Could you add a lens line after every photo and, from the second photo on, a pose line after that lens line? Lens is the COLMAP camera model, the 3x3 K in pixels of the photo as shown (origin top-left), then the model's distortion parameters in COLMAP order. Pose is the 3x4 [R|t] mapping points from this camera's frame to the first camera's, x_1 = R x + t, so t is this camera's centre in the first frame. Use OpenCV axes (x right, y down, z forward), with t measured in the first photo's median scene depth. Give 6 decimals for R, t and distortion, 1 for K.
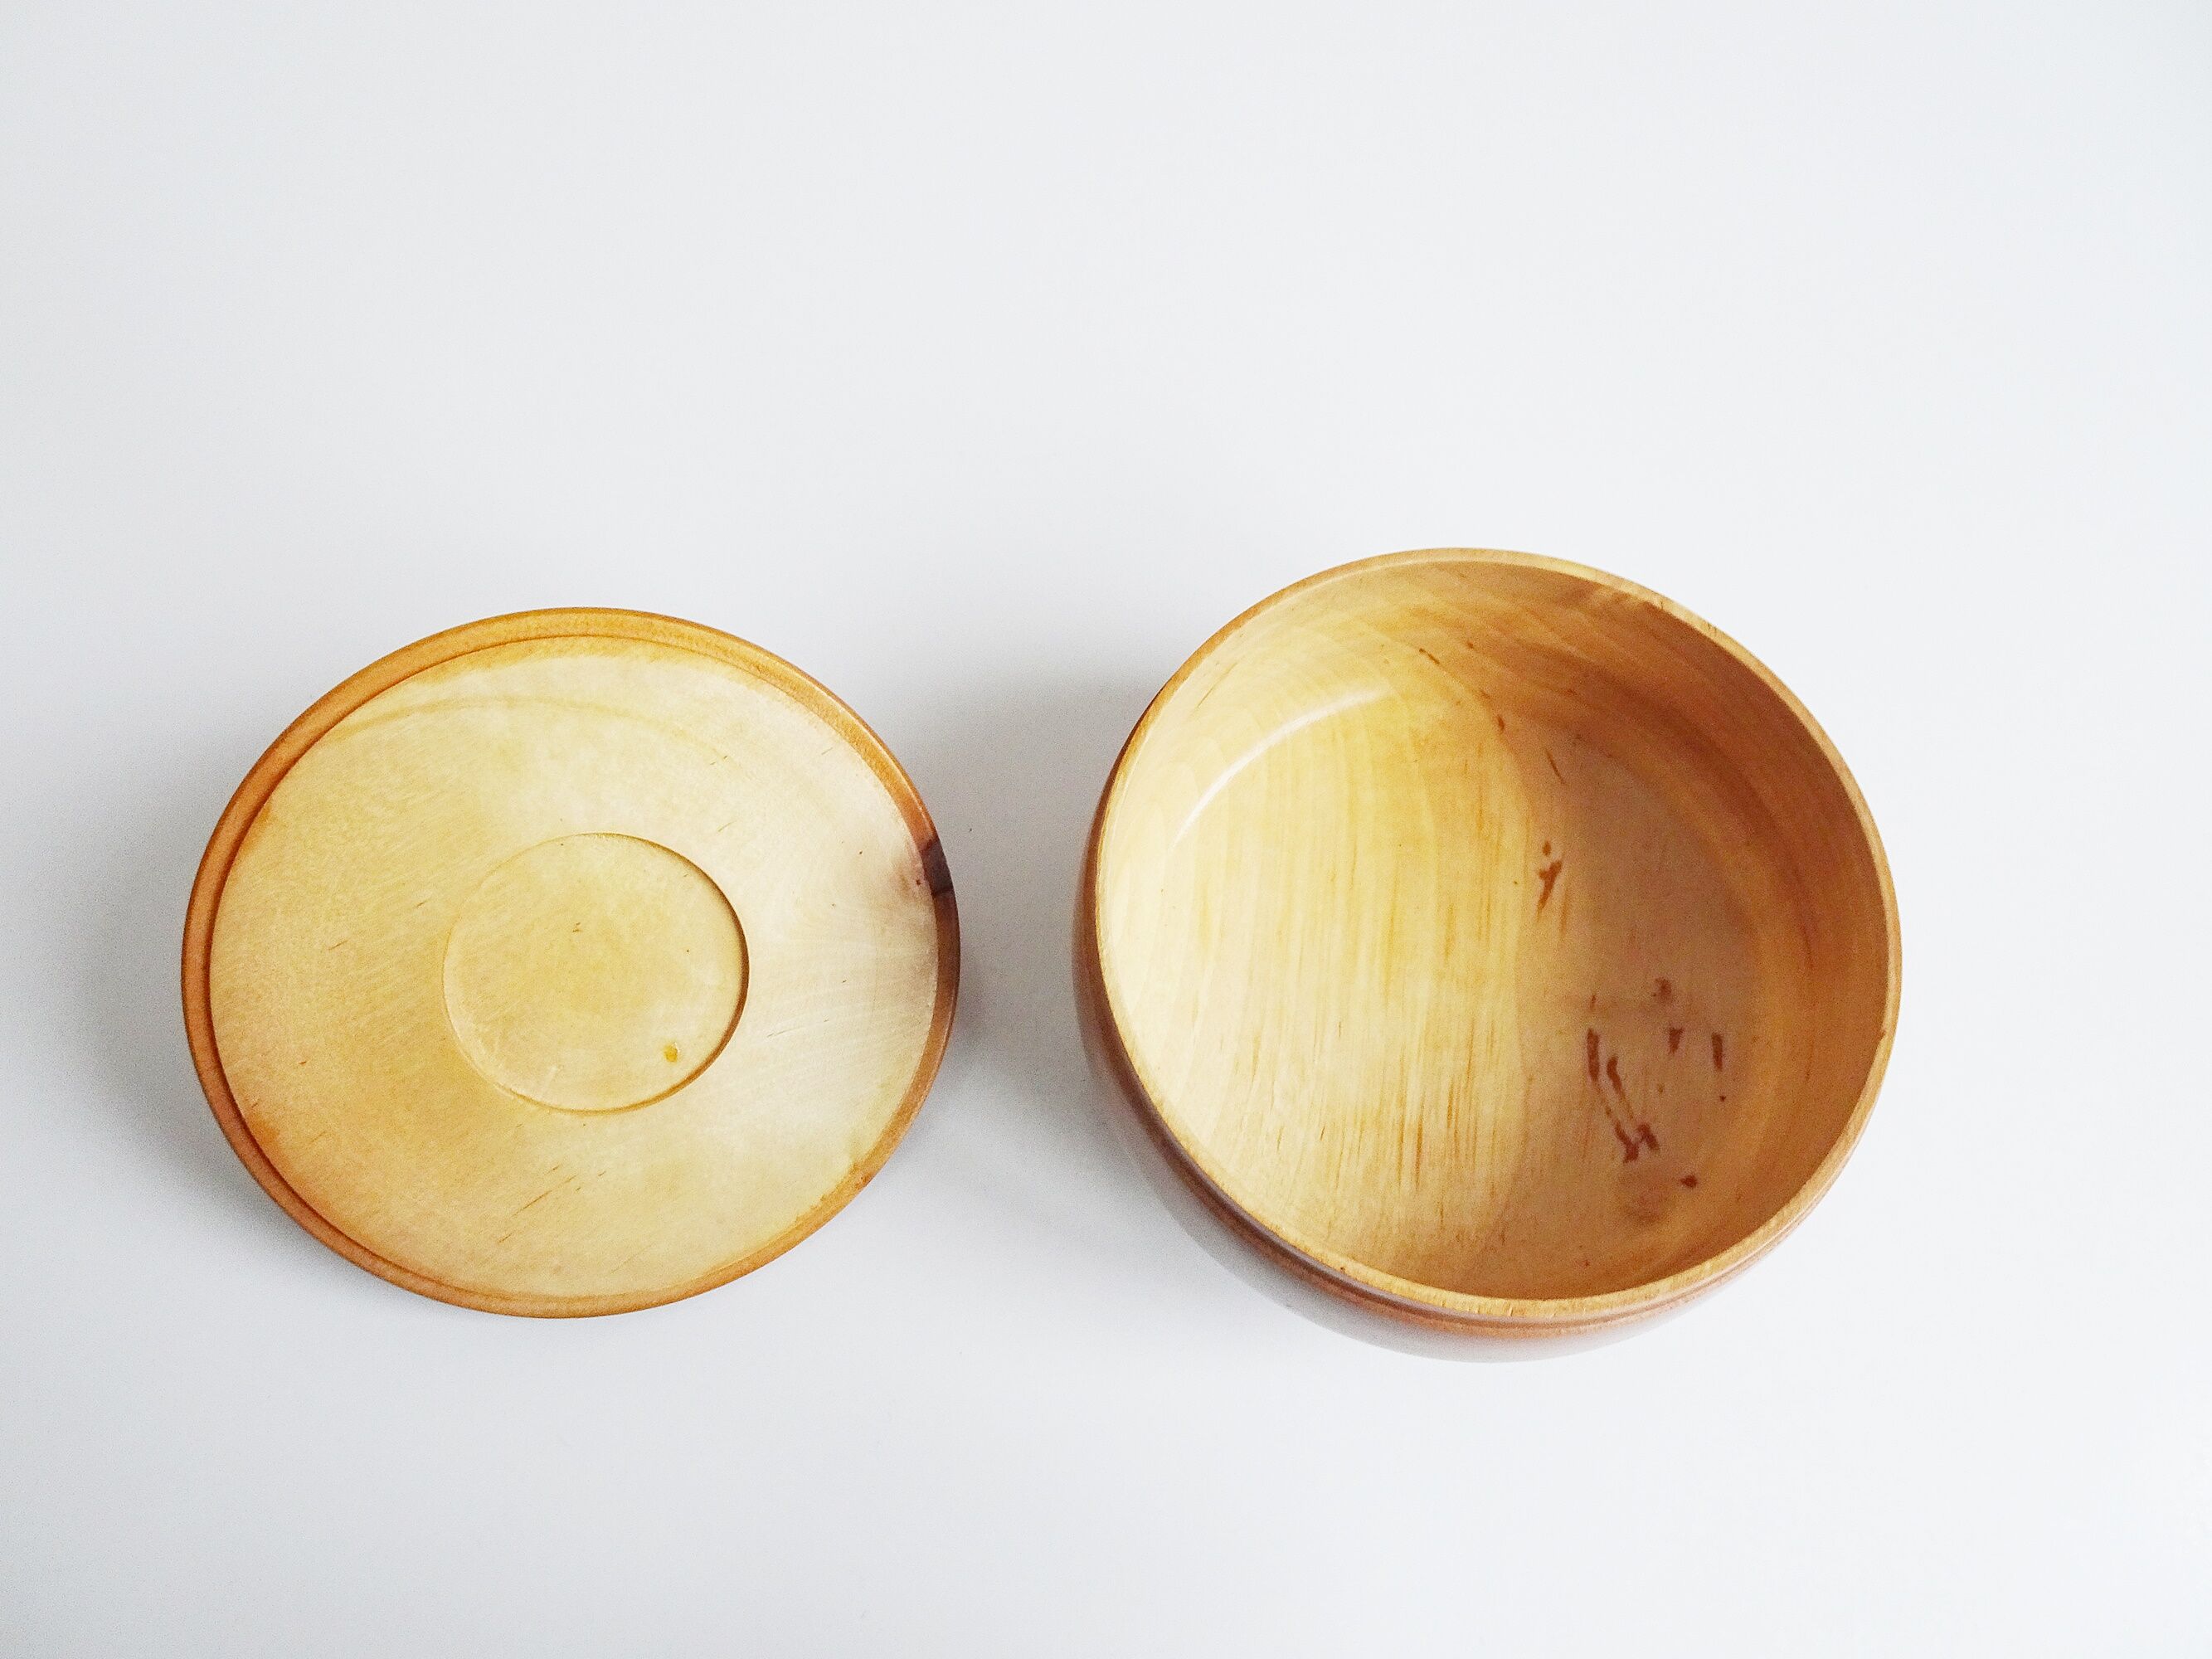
lens RADIAL K [[1544.7, 0, 1101.5], [0, 1544.7, 828.2], [0, 0, 1]] dist [-0.014126, 0.002543]
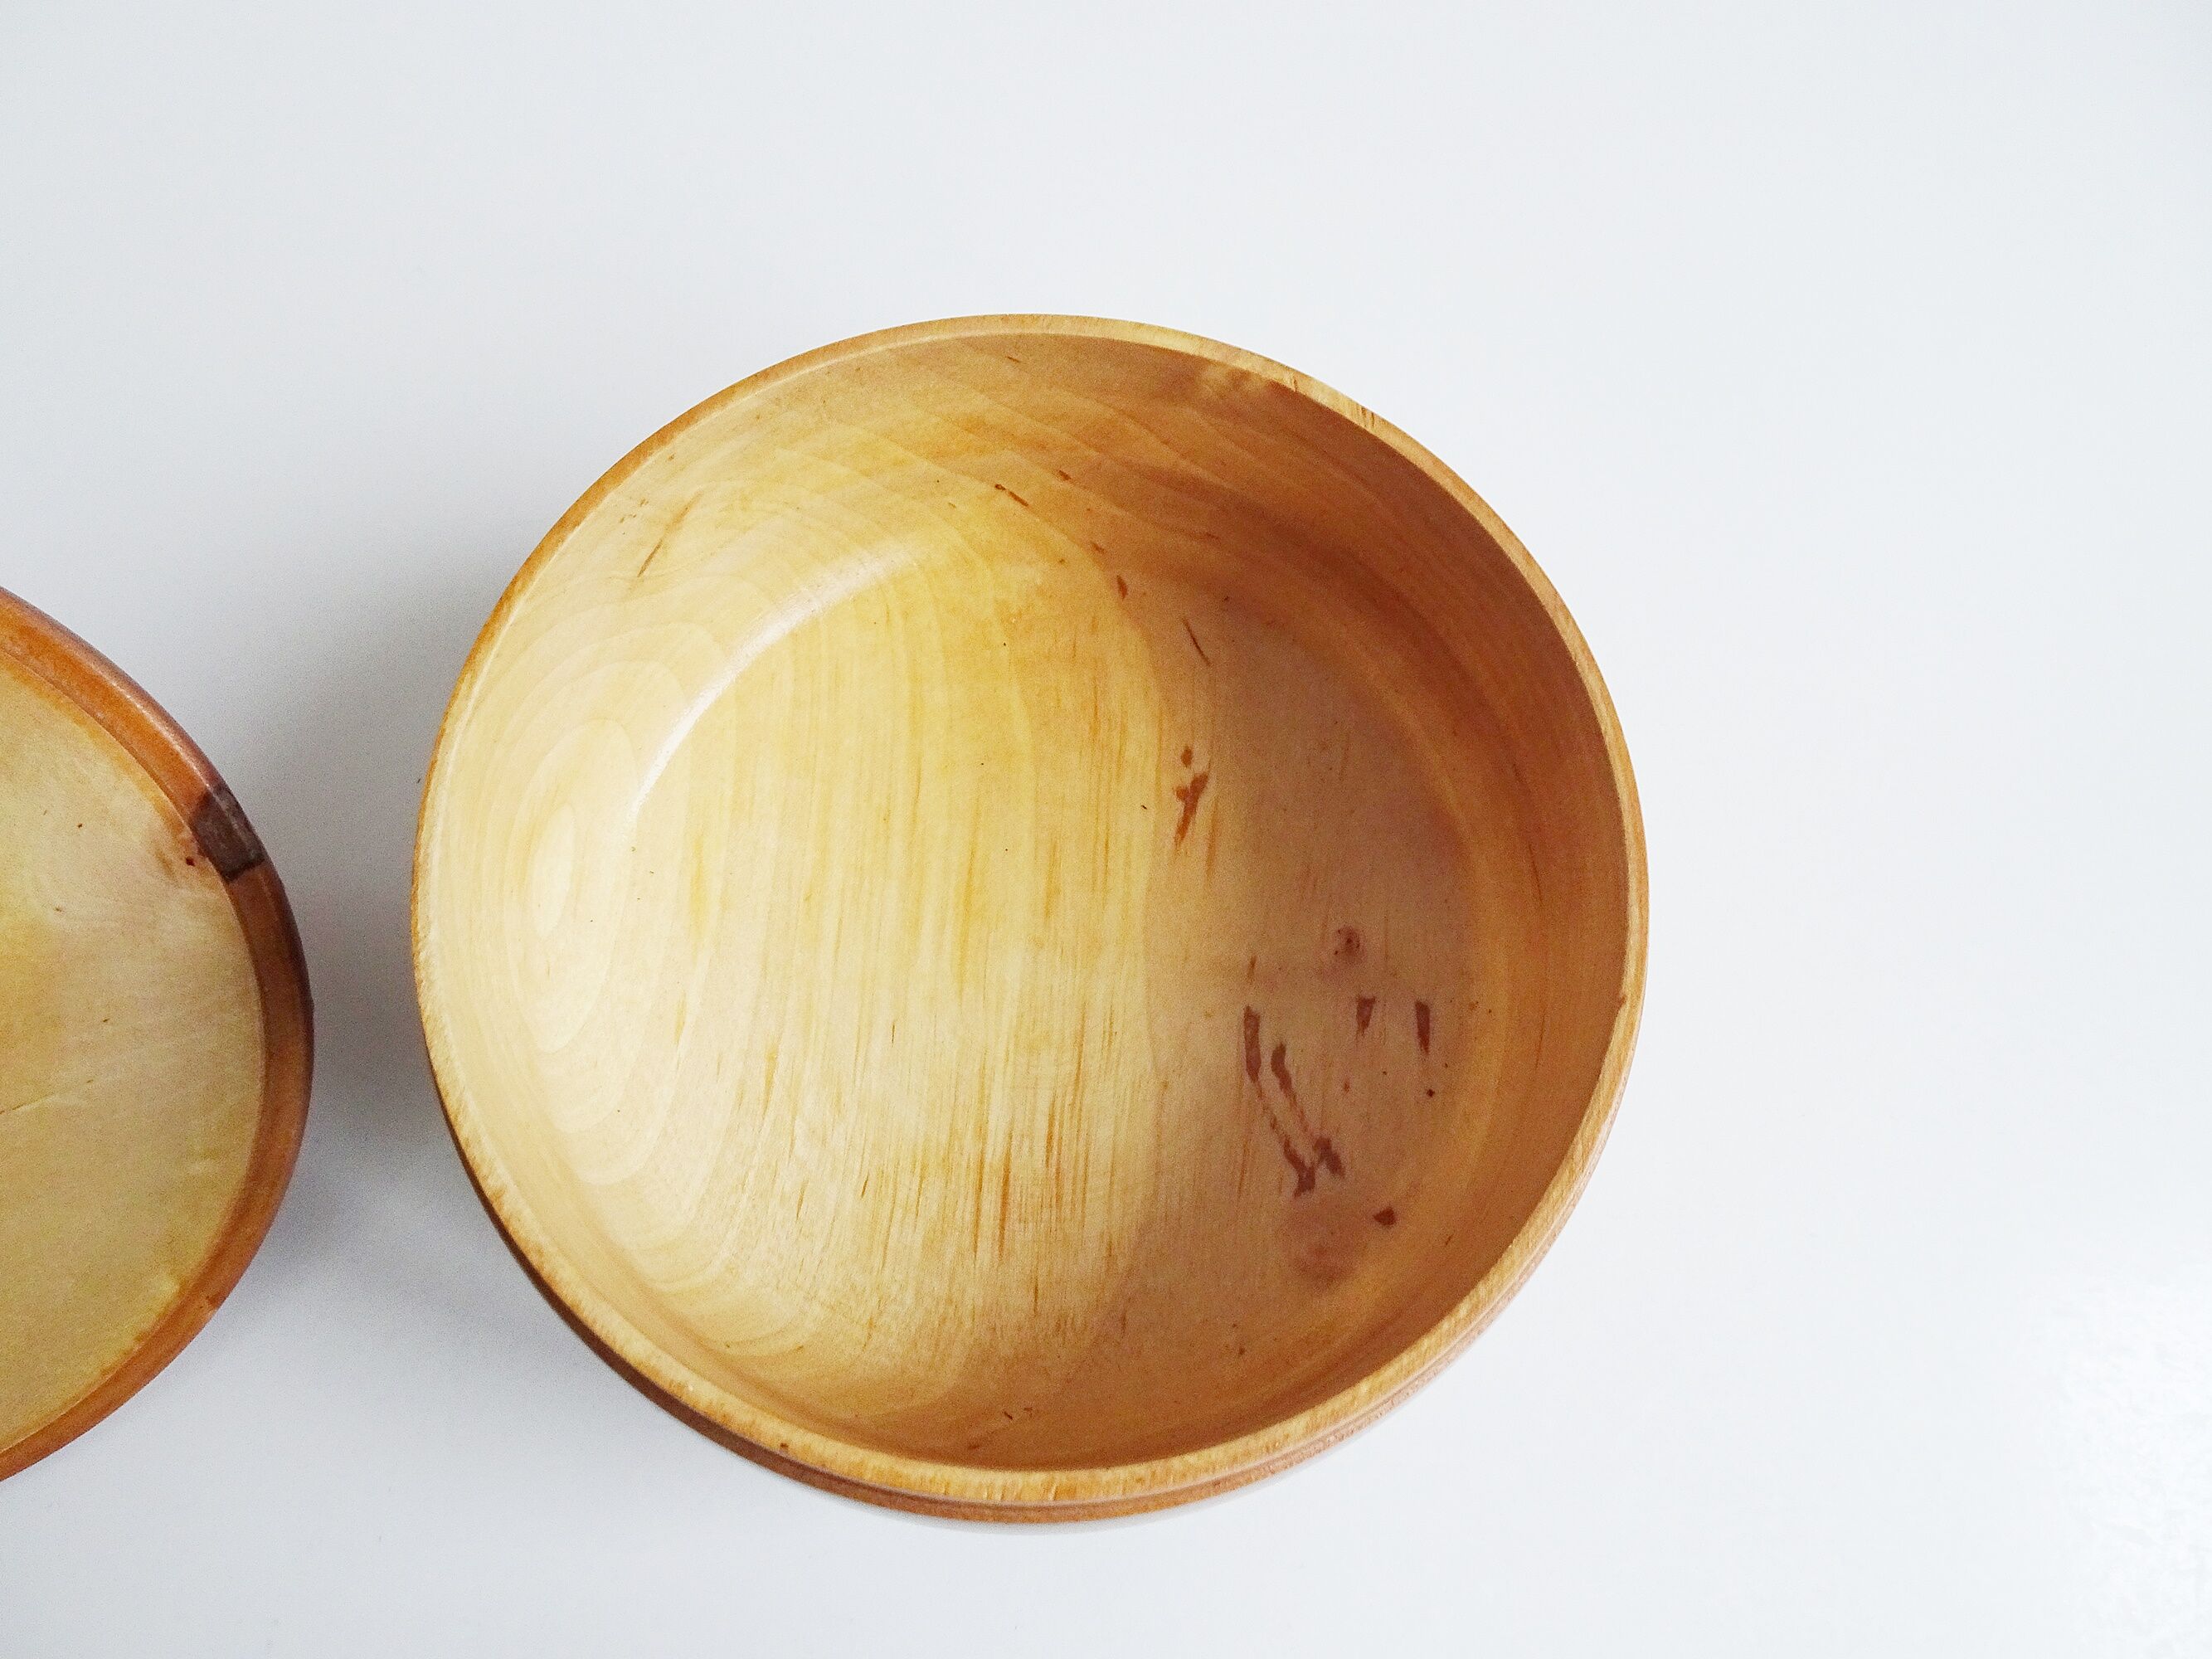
lens RADIAL K [[1544.7, 0, 1110.7], [0, 1544.7, 830.5], [0, 0, 1]] dist [-0.014126, 0.002543]
pose [[0.993986, -0.062295, 0.090067, 0.204726], [0.059213, 0.997578, 0.036492, 0.021082], [-0.092122, -0.030939, 0.995267, 0.318295]]
